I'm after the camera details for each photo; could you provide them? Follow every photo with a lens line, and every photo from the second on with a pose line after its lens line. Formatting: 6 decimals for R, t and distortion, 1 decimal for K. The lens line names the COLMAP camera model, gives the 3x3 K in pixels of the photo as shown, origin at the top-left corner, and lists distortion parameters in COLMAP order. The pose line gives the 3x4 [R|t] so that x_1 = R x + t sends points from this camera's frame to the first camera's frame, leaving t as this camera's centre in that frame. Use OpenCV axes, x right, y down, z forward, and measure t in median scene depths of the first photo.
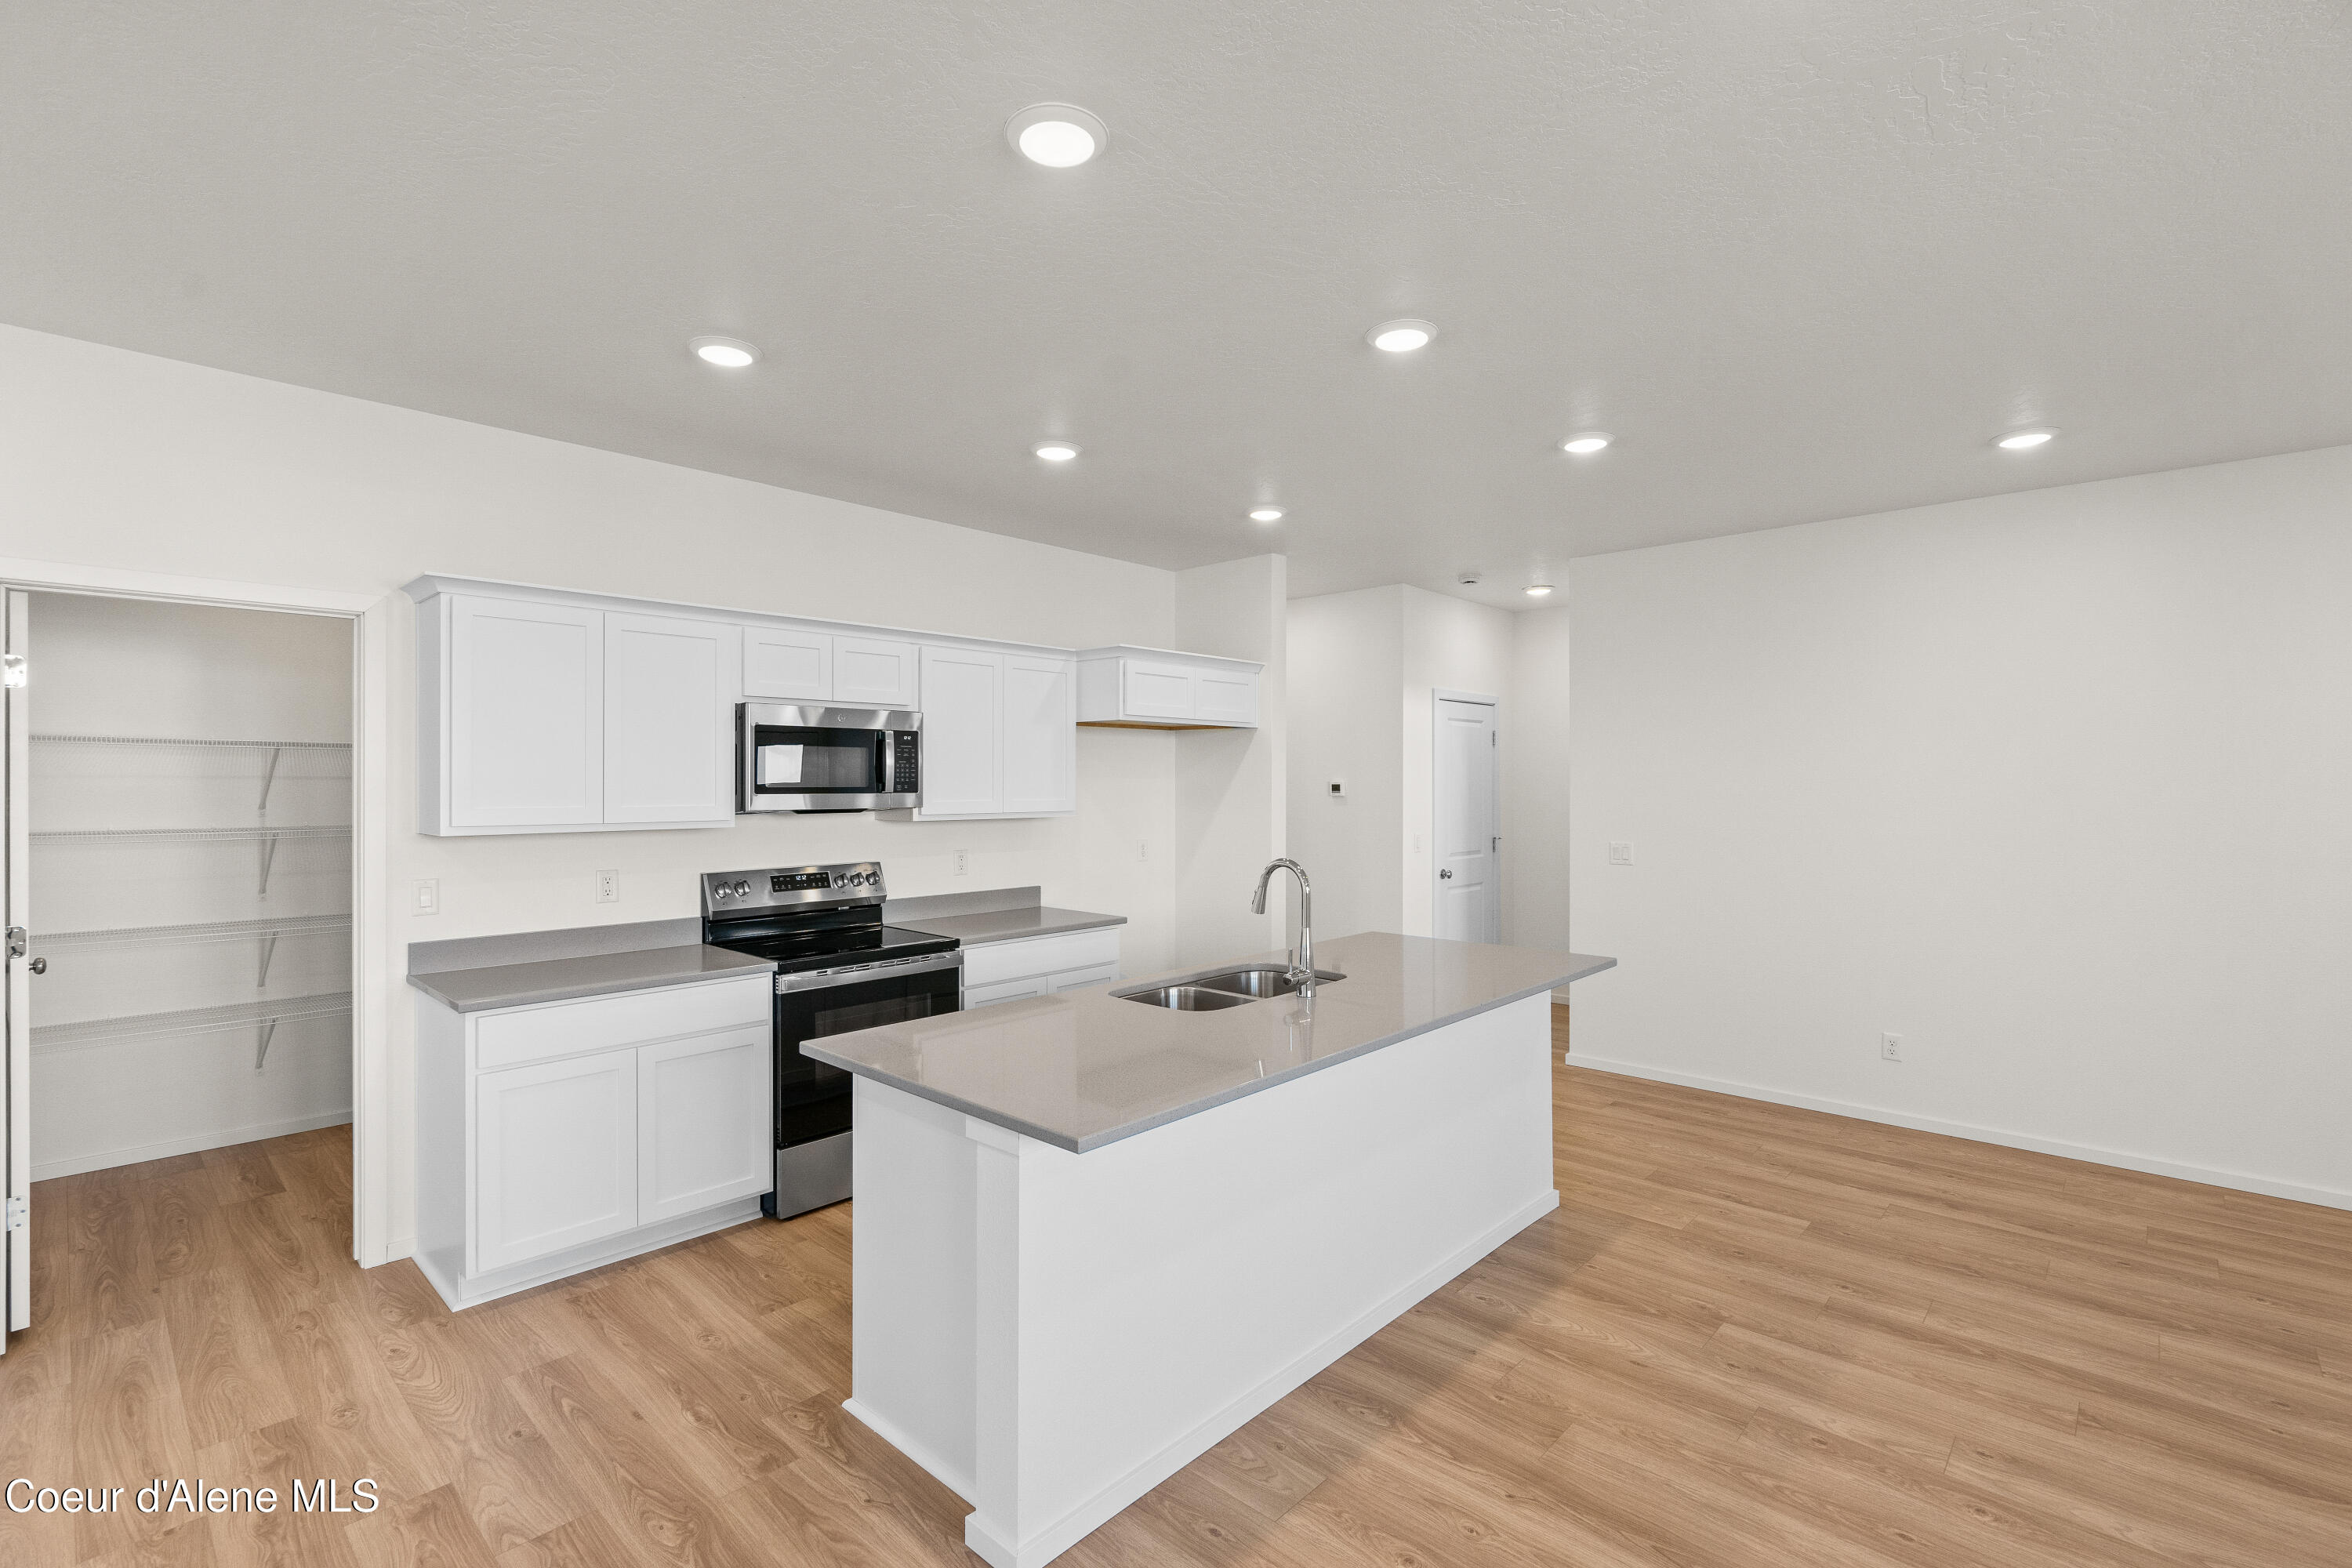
lens RADIAL K [[1057.5, 0, 1172.7], [0, 1057.5, 787.3], [0, 0, 1]] dist [-0.003955, 0.001277]
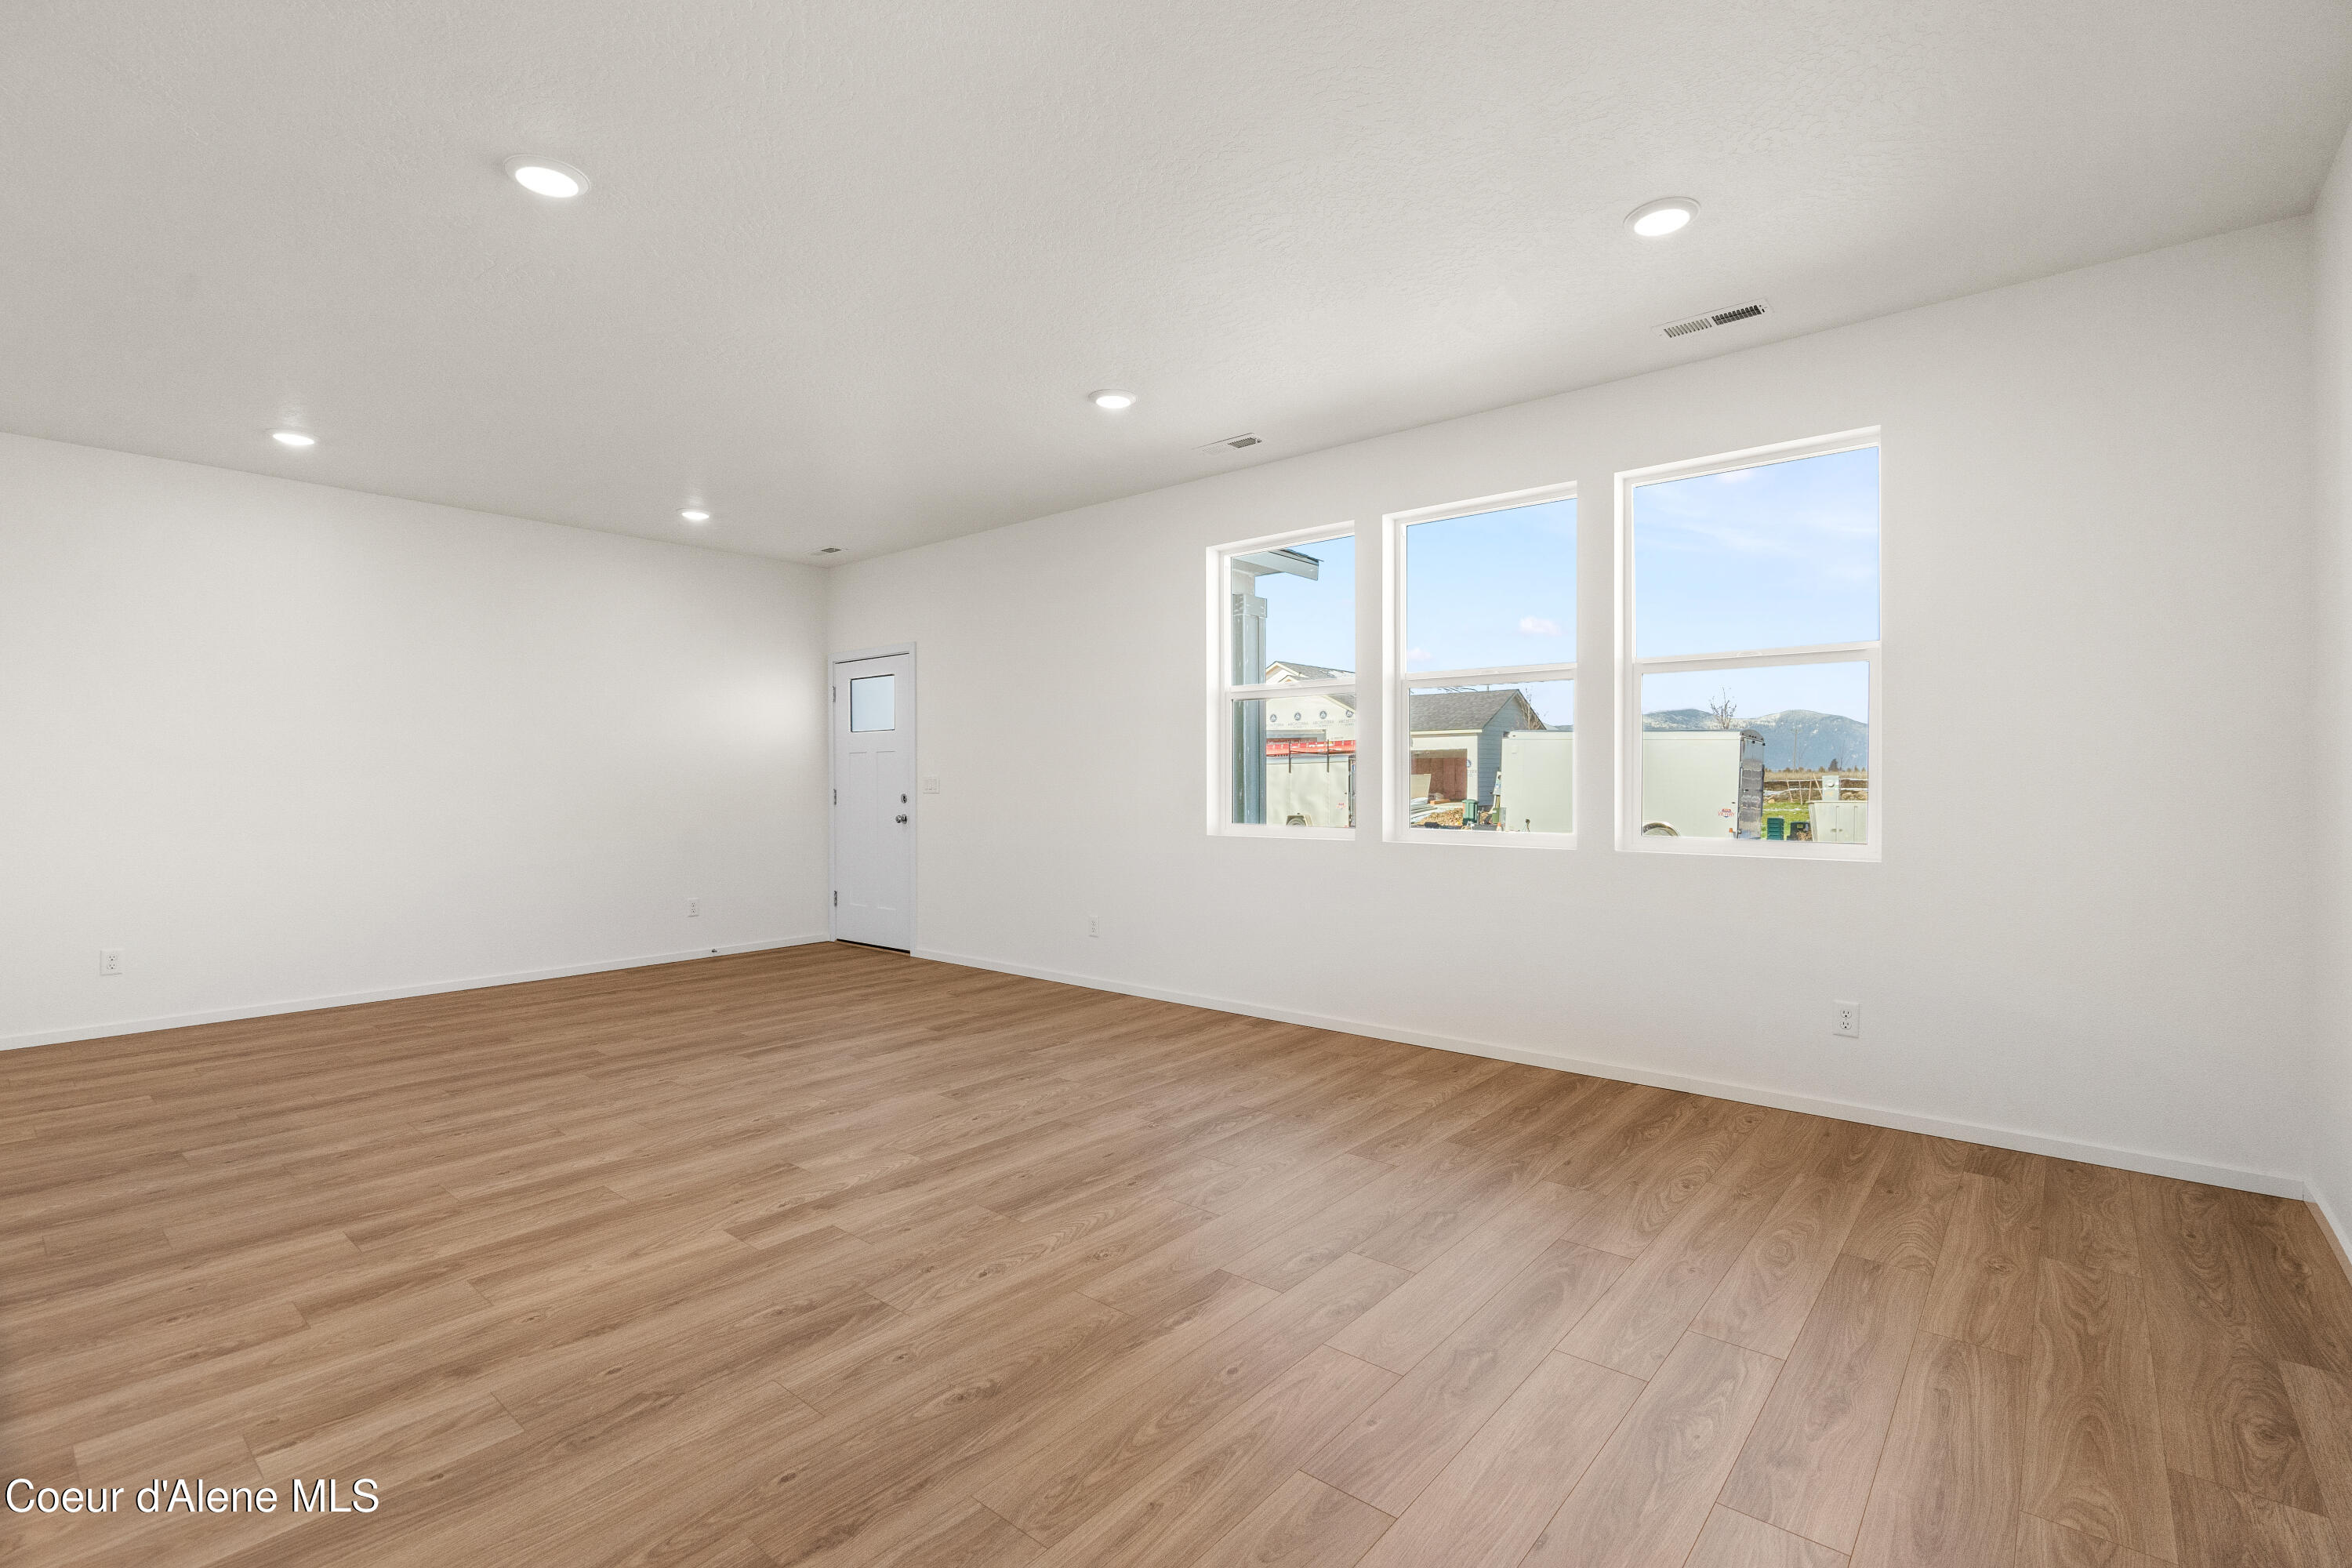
lens RADIAL K [[1057.5, 0, 1179.2], [0, 1057.5, 782.5], [0, 0, 1]] dist [-0.003955, 0.001277]
pose [[-0.051356, -0.003279, 0.998675, -0.644944], [0.010510, 0.999937, 0.003824, 0.115106], [-0.998625, 0.010693, -0.051318, -0.012615]]
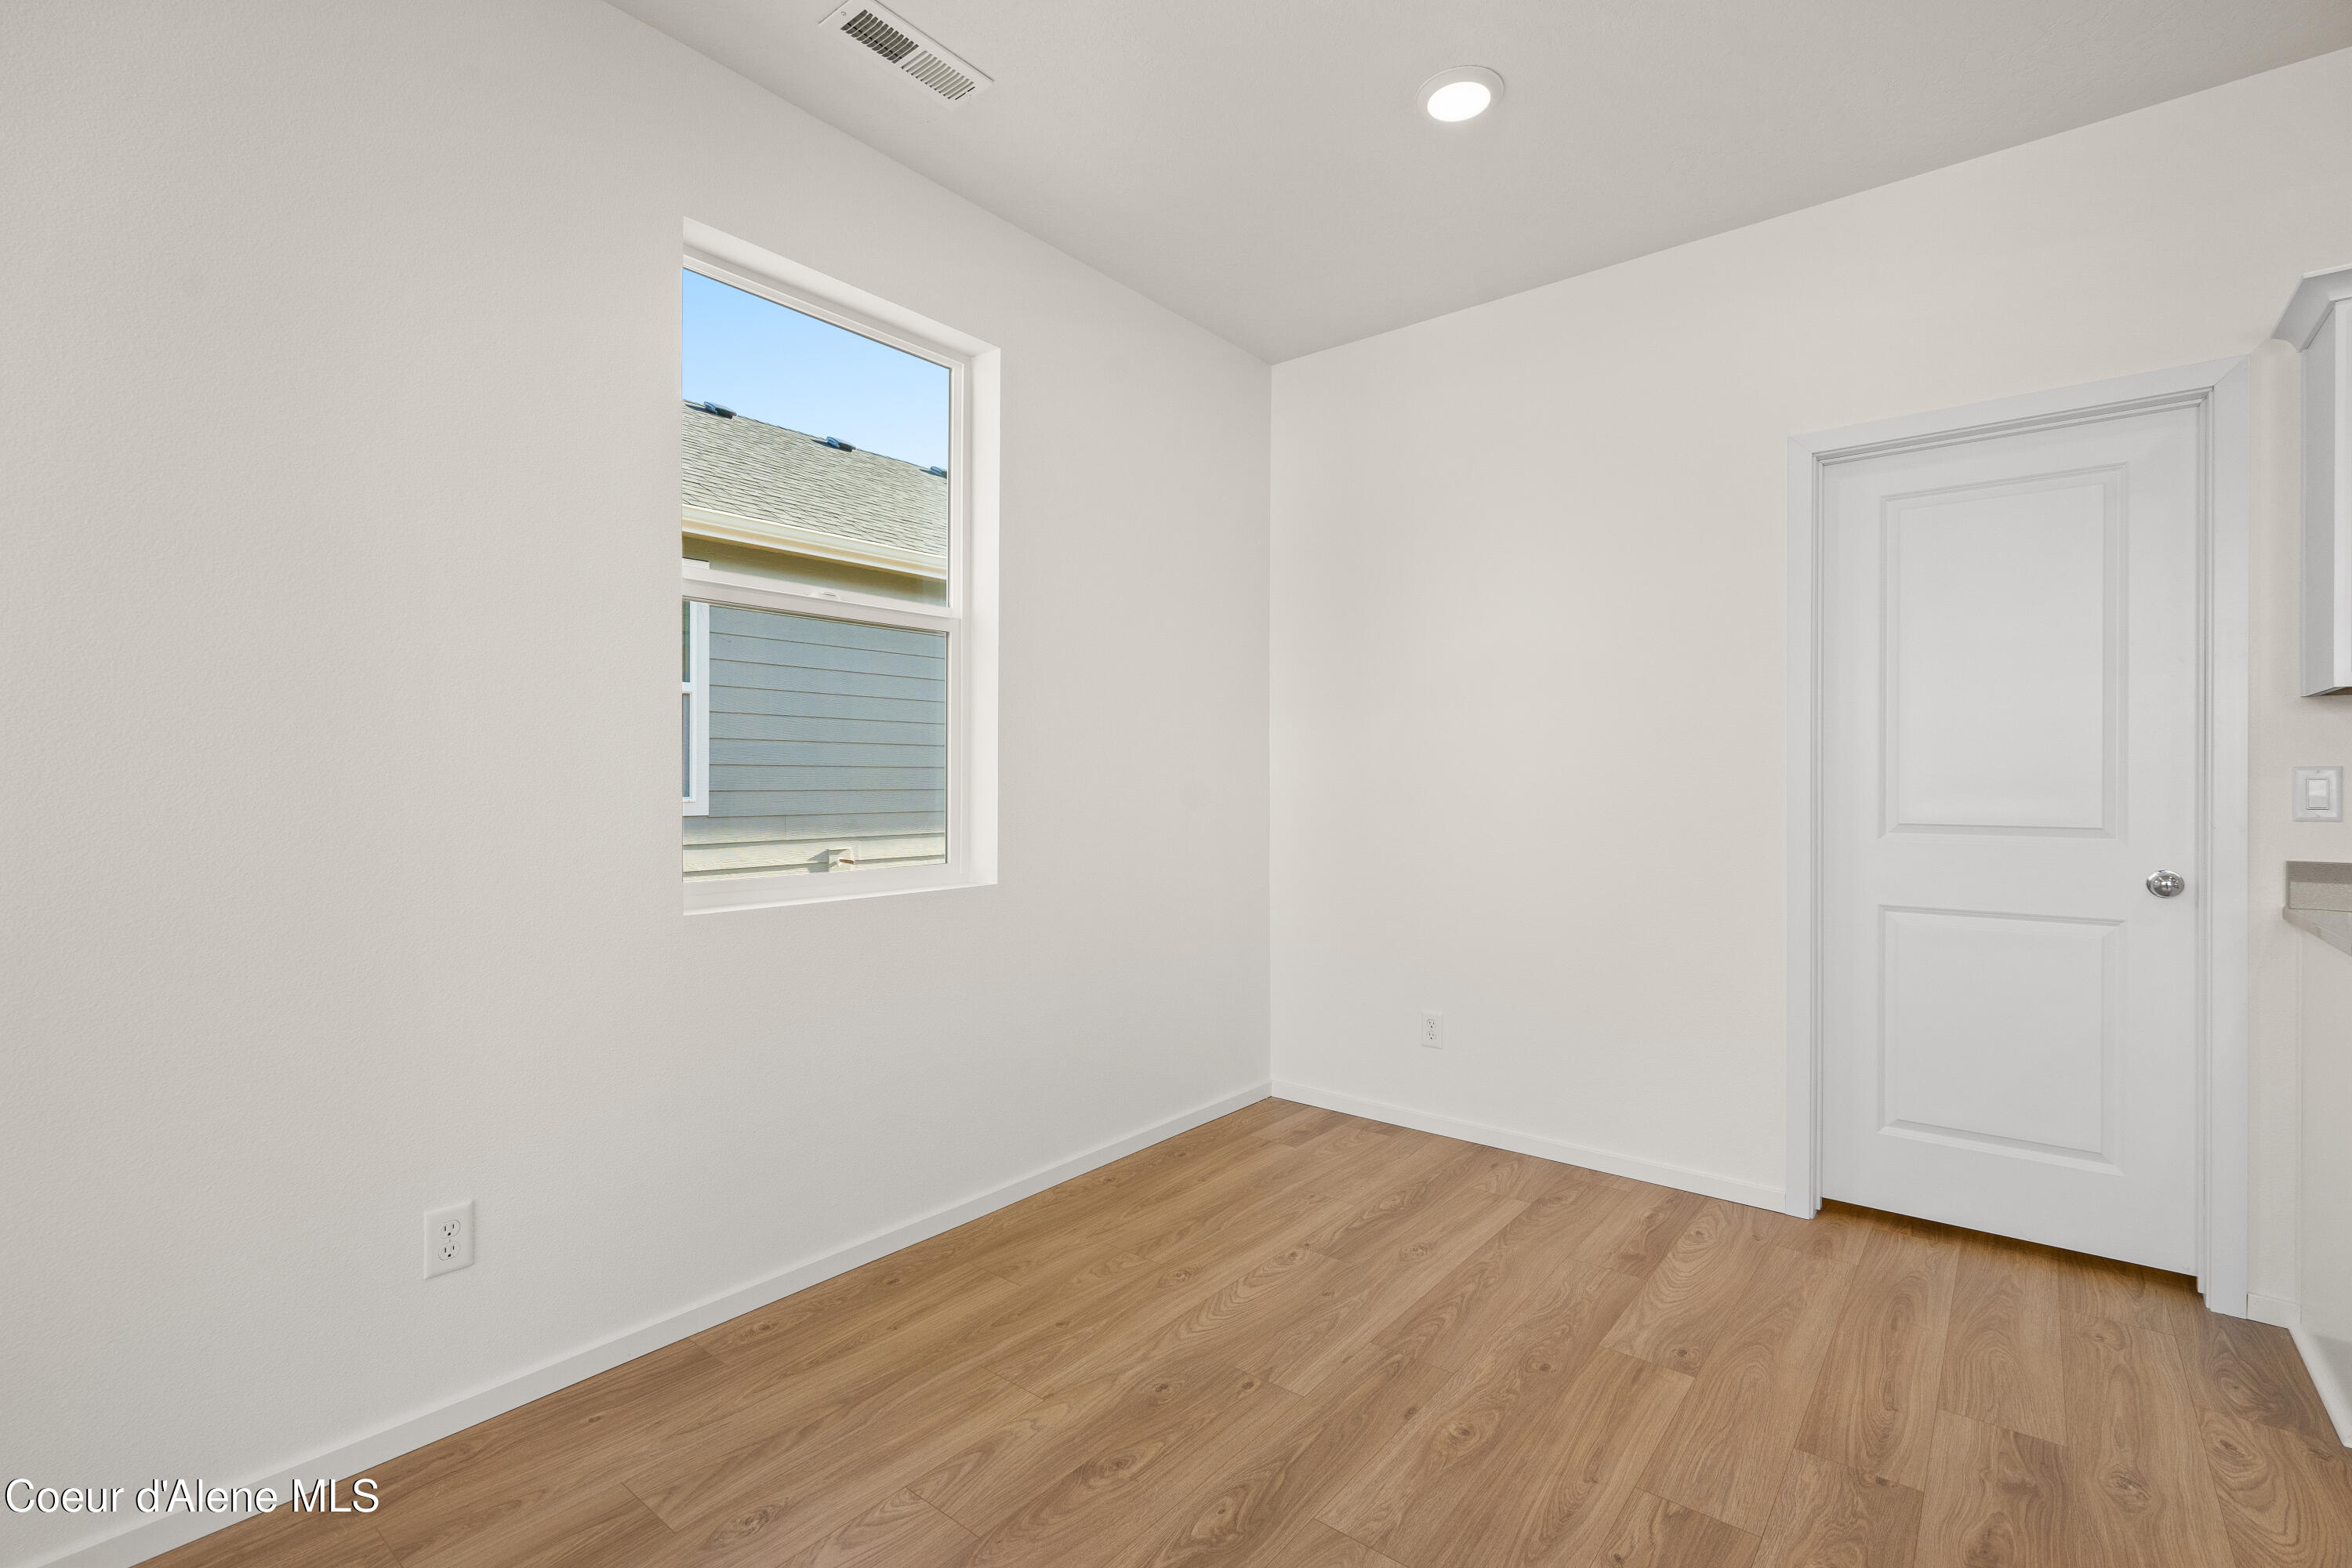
lens RADIAL K [[1057.5, 0, 1180.7], [0, 1057.5, 778.7], [0, 0, 1]] dist [-0.003955, 0.001277]
pose [[0.075829, -0.003602, -0.997114, -0.117606], [-0.008215, 0.999957, -0.004237, 0.115104], [0.997087, 0.008513, 0.075796, 0.270114]]
